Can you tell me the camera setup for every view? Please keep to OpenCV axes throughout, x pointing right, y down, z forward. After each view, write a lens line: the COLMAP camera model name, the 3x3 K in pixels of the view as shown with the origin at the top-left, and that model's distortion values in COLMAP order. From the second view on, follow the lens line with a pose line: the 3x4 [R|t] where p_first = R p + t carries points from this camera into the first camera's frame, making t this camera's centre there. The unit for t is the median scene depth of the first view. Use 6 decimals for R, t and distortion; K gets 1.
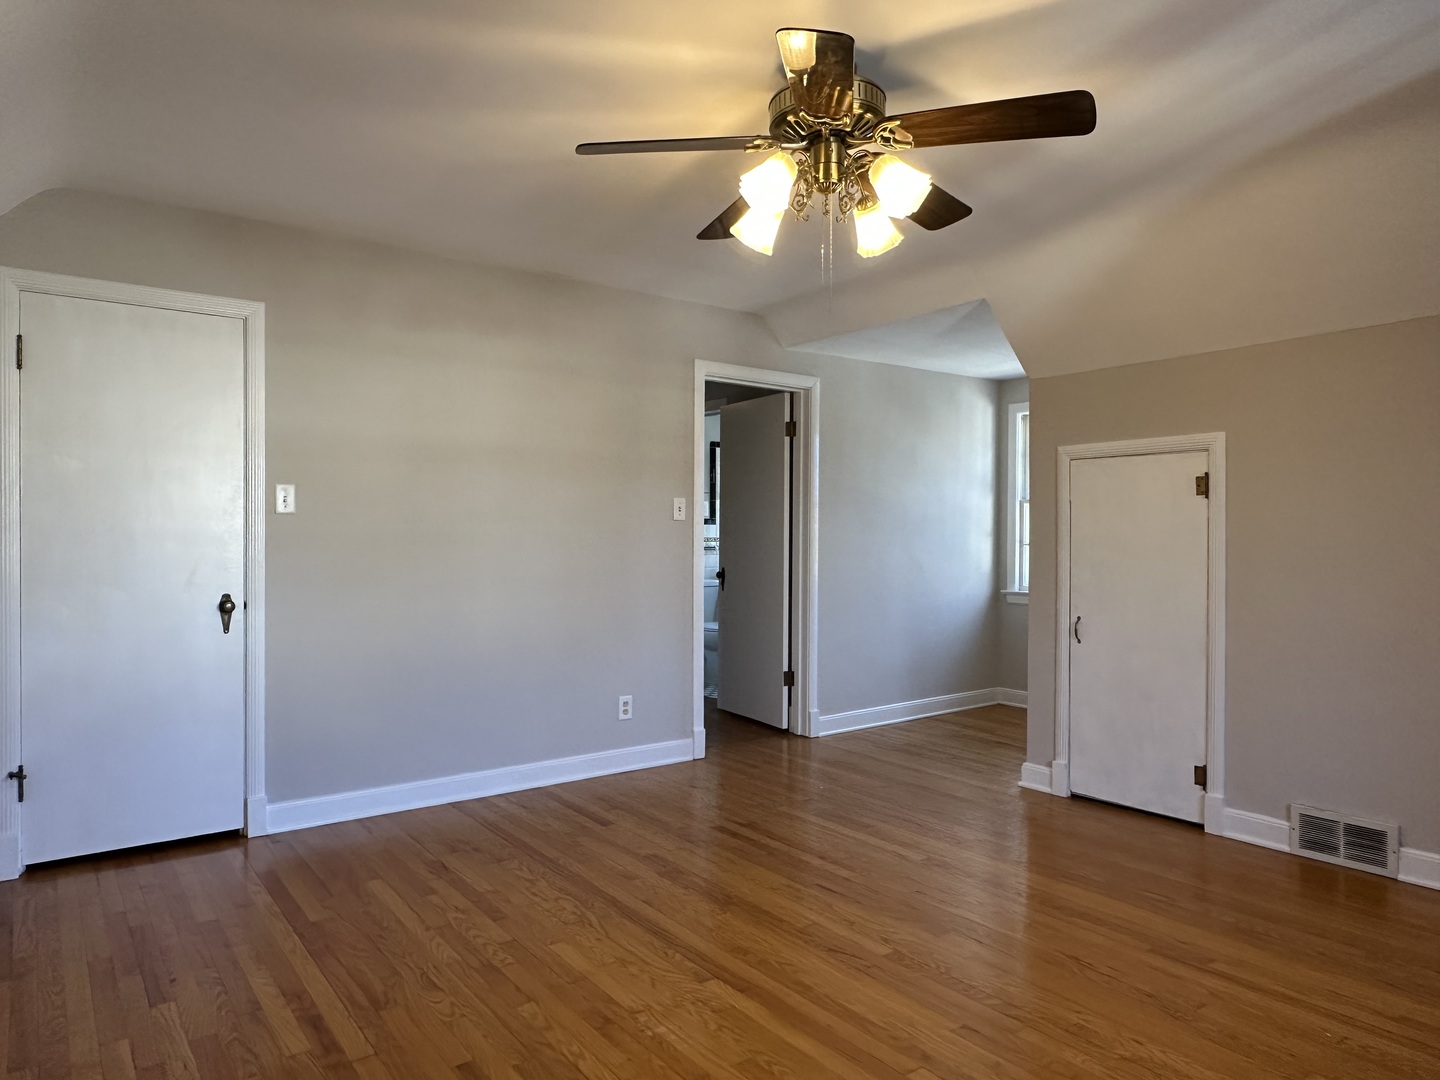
lens RADIAL K [[908.9, 0, 713.0], [0, 908.9, 542.0], [0, 0, 1]] dist [-0.006363, 0.000539]
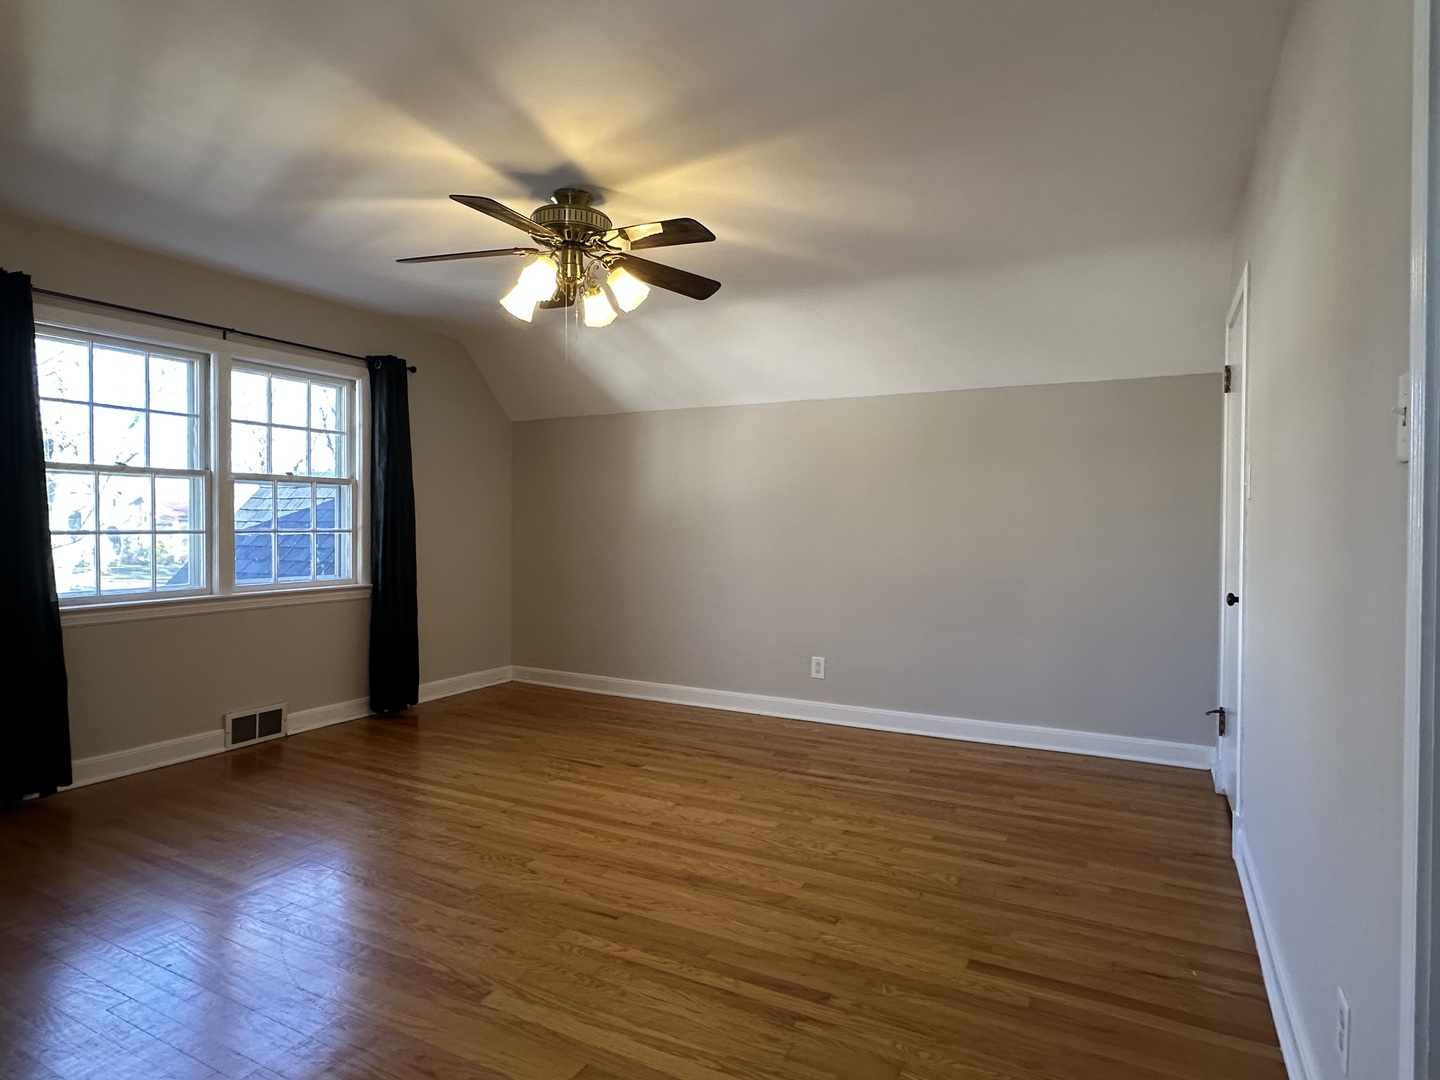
lens RADIAL K [[818.1, 0, 720.0], [0, 818.1, 540.0], [0, 0, 1]] dist [-0.000910, -0.000319]
pose [[-0.898944, 0.005520, -0.438030, 0.403462], [-0.008256, 0.999530, 0.029540, -0.015388], [0.437986, 0.030171, -0.898475, 1.904102]]
